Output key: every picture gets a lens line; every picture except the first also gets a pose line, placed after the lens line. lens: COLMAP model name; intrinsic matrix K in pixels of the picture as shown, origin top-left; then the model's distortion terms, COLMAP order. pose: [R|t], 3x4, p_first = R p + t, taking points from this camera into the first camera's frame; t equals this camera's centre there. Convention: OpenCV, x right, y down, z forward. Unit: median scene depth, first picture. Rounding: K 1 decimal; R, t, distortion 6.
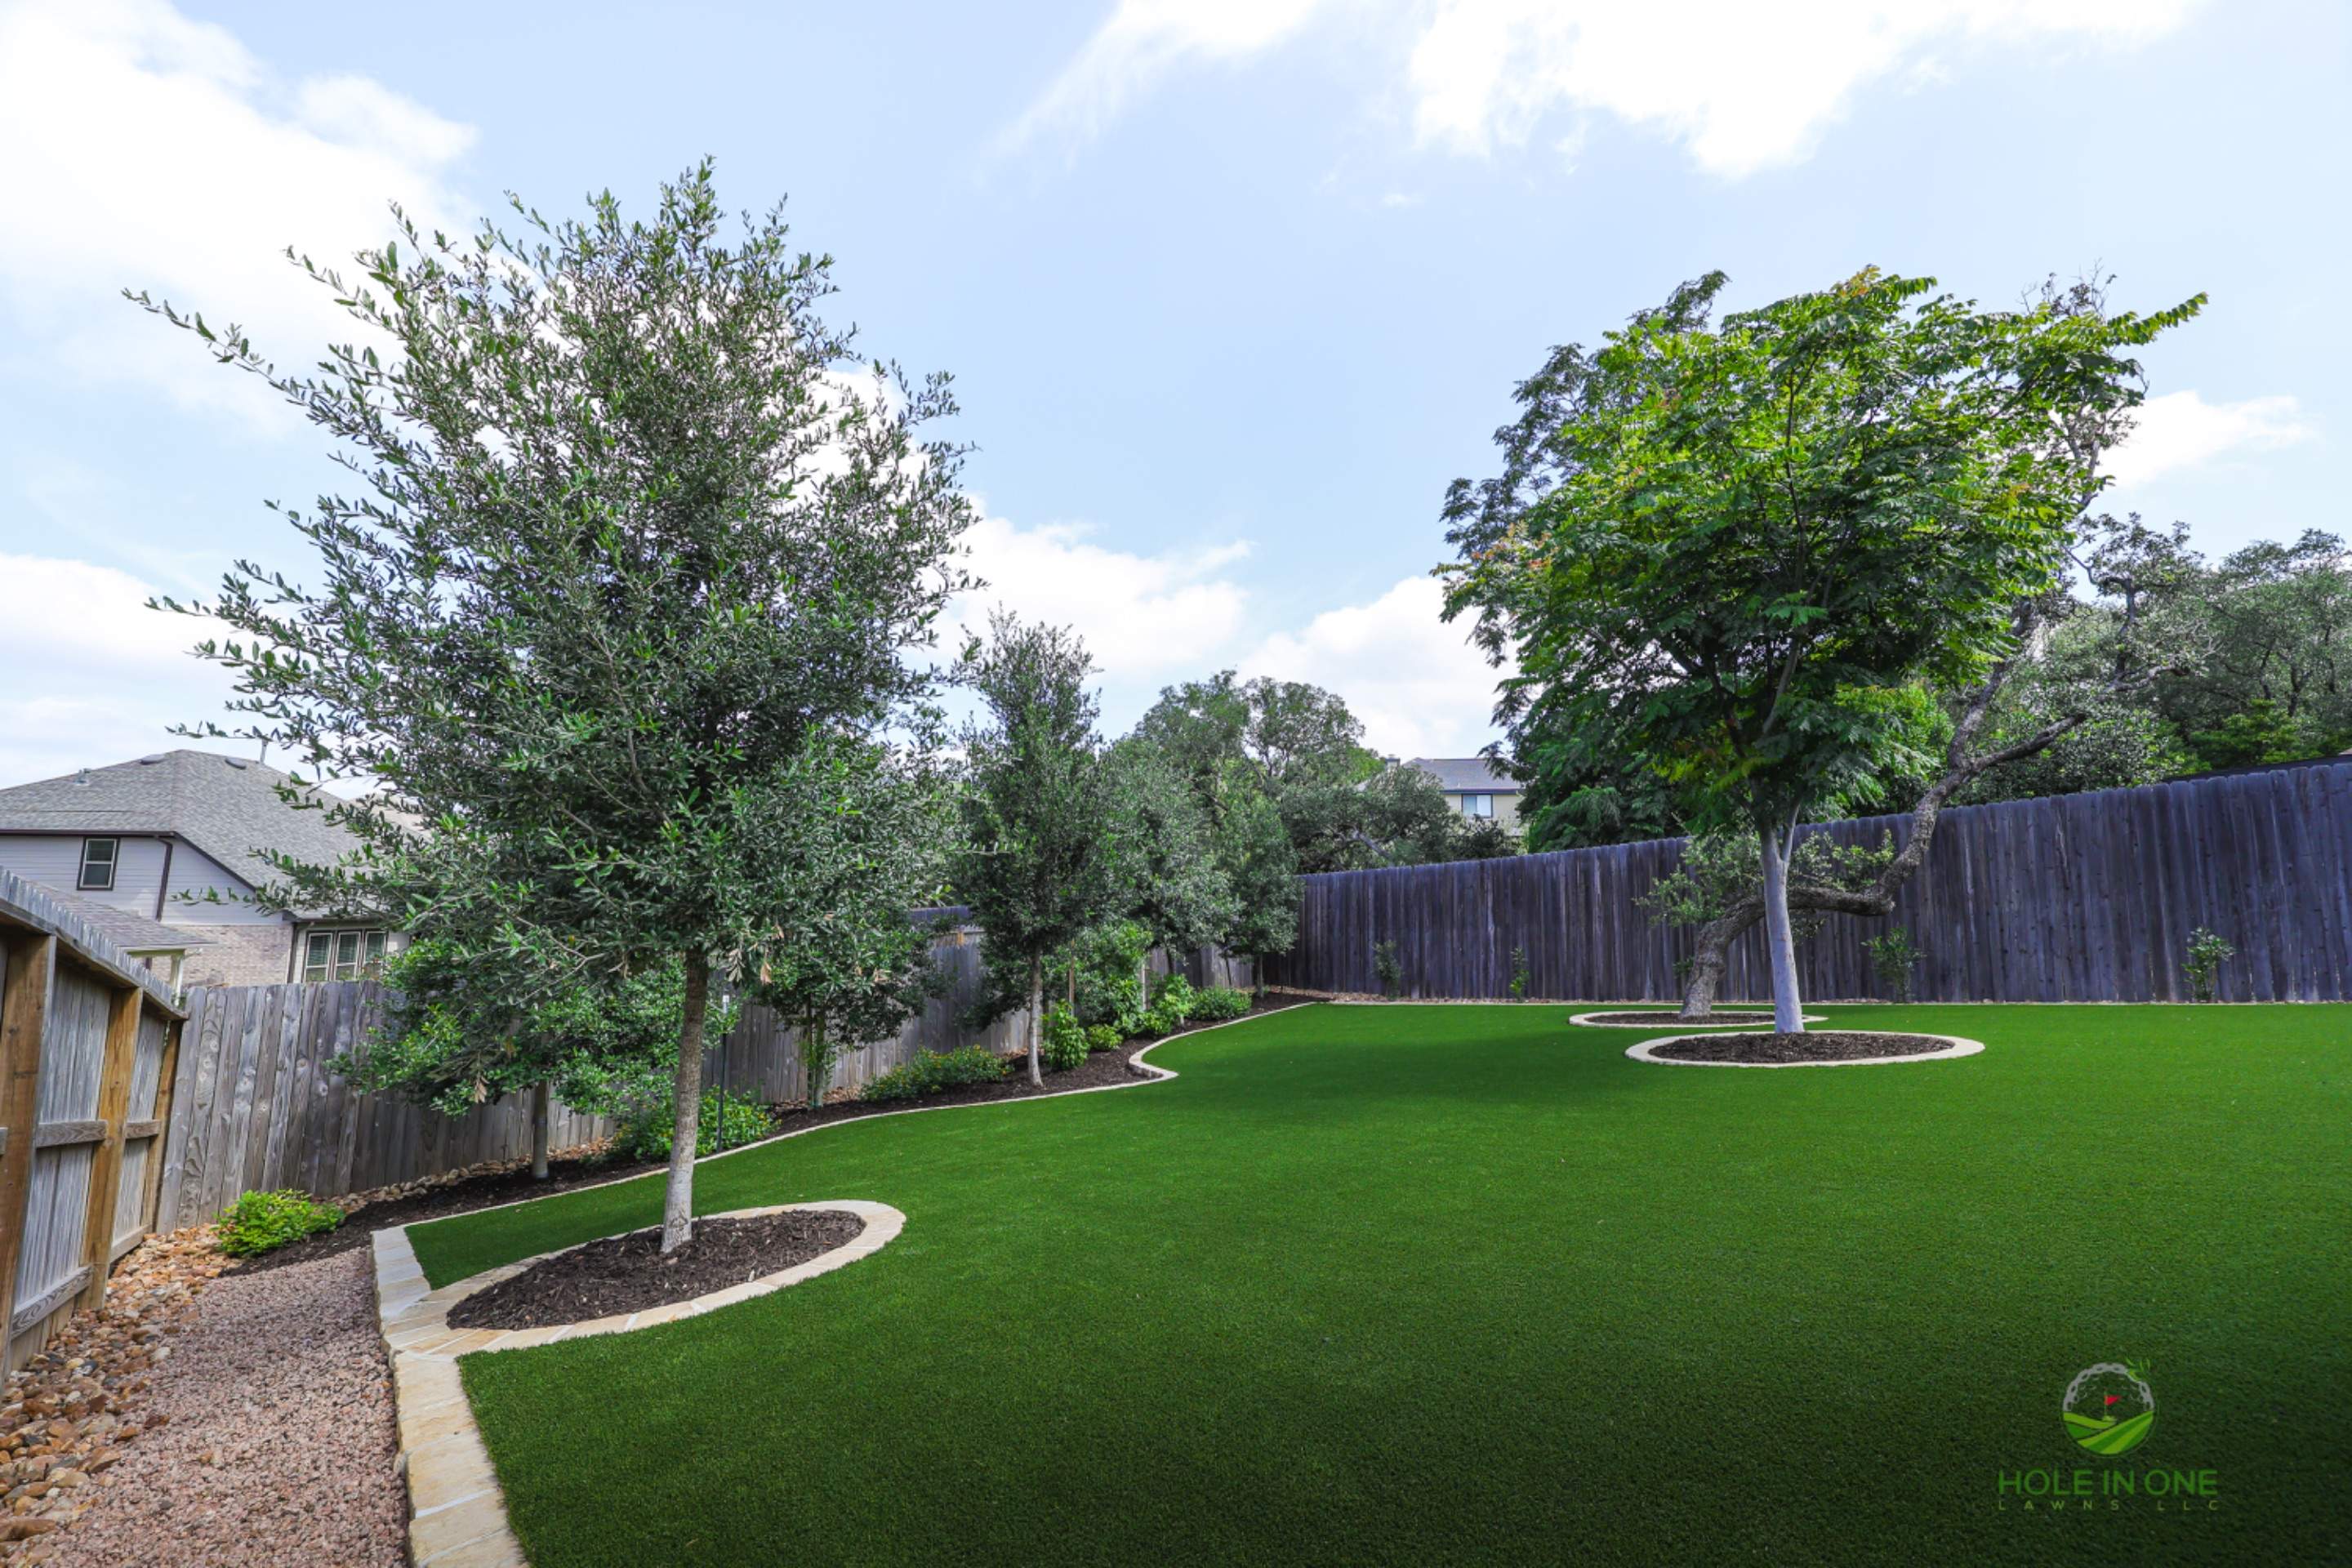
lens RADIAL K [[959.3, 0, 1171.8], [0, 959.3, 806.0], [0, 0, 1]] dist [0.001692, 0.000265]
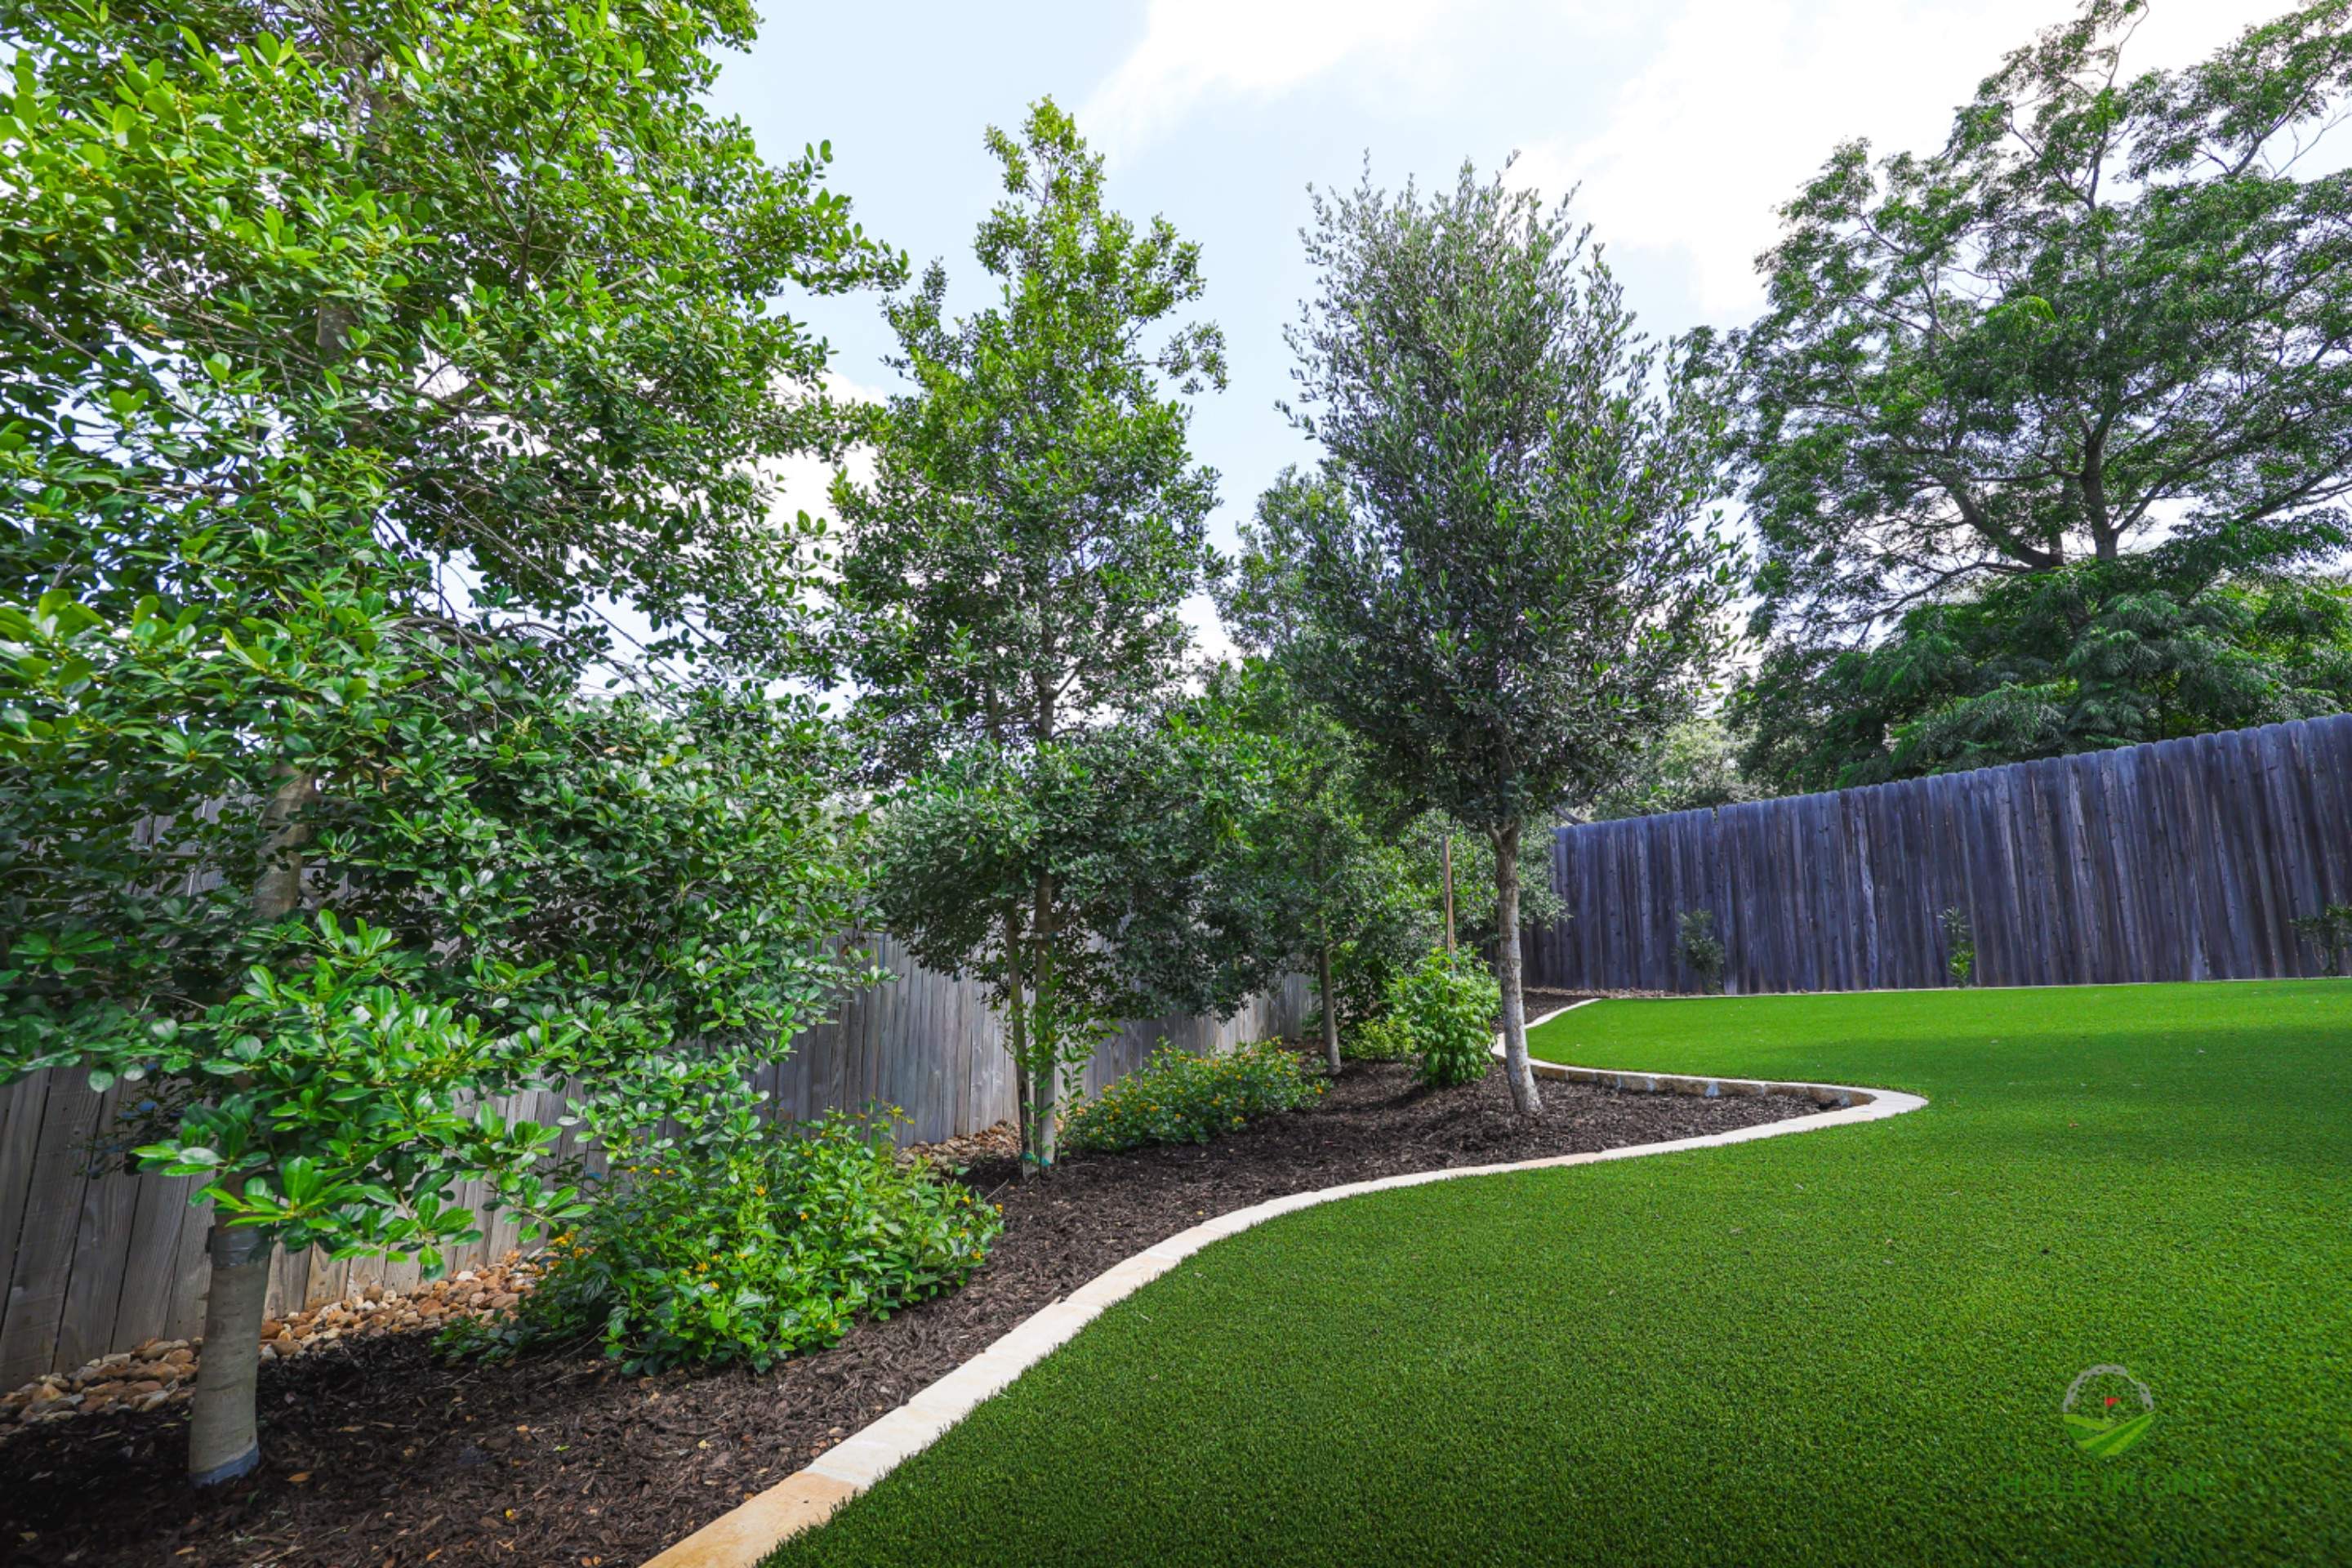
lens RADIAL K [[959.3, 0, 1171.8], [0, 959.3, 806.0], [0, 0, 1]] dist [0.001692, 0.000265]
pose [[0.999557, 0.005952, 0.029160, -0.369882], [-0.004839, 0.999264, -0.038064, 0.195898], [-0.029365, 0.037906, 0.998850, 0.653991]]
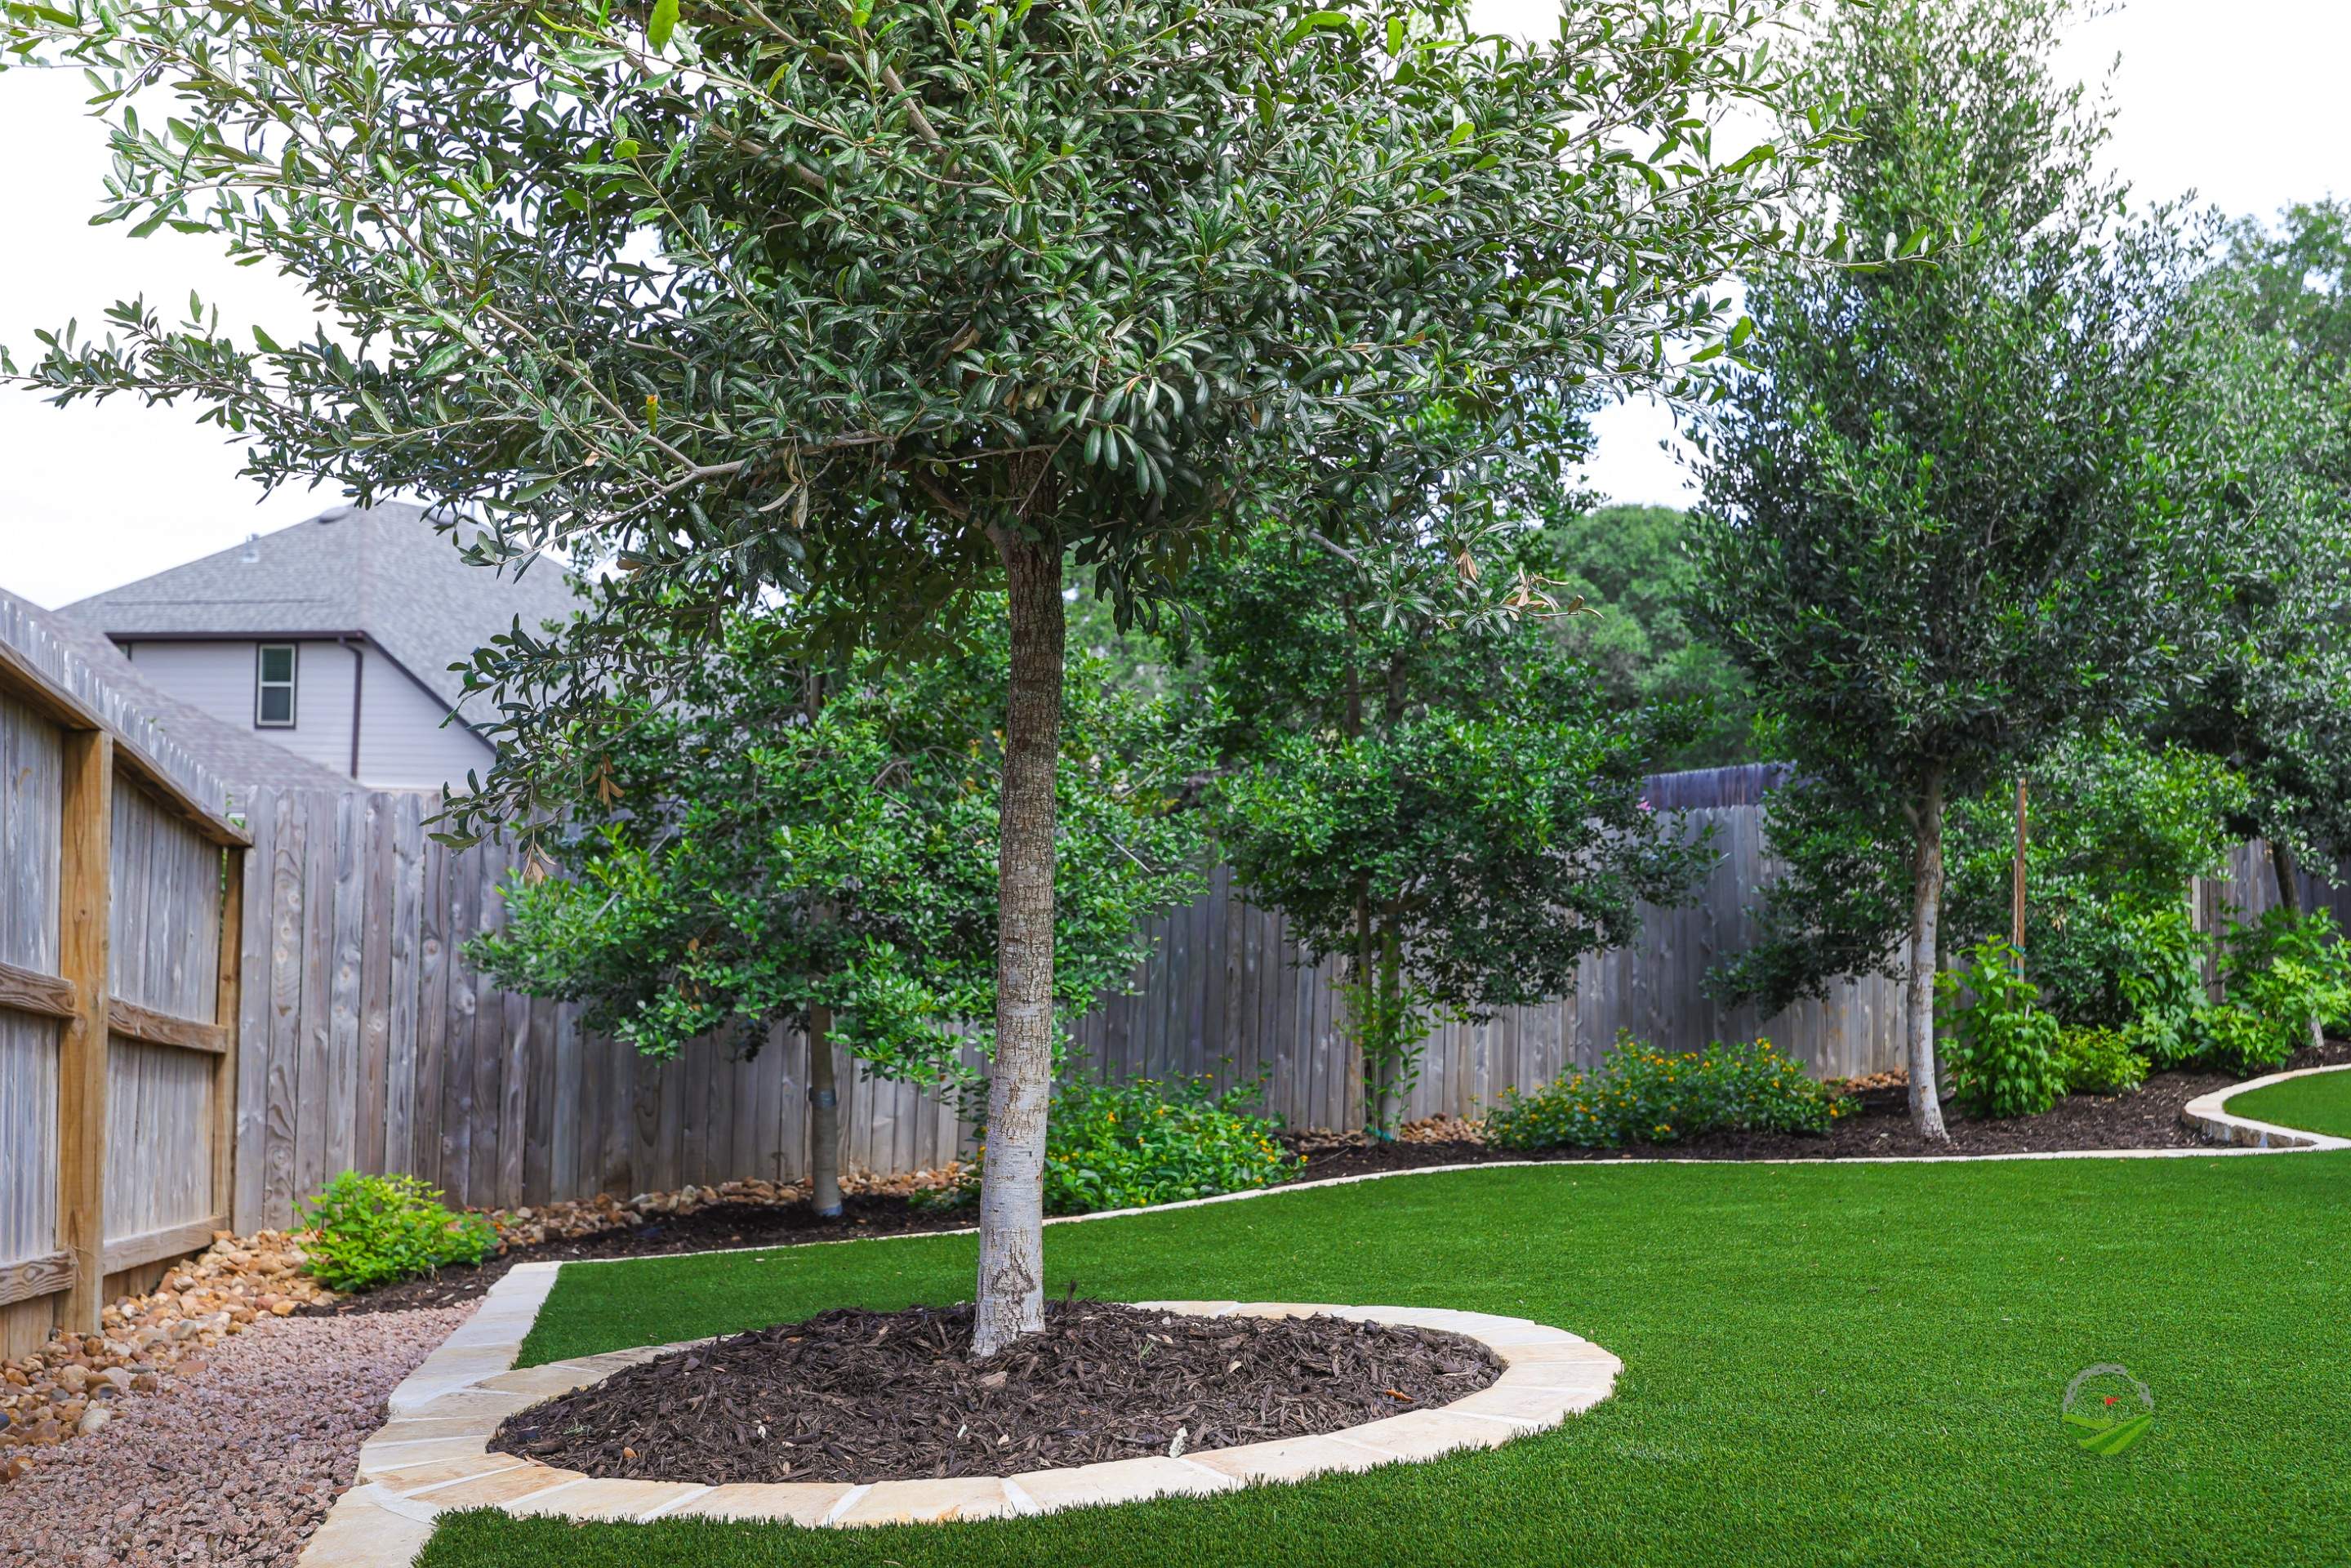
lens RADIAL K [[2069.9, 0, 1132.1], [0, 2069.9, 817.5], [0, 0, 1]] dist [0.003104, 0.003432]
pose [[0.887860, 0.010326, -0.459997, -0.055314], [0.035908, 0.995144, 0.091646, 0.093342], [0.458710, -0.097886, 0.883178, 0.170540]]
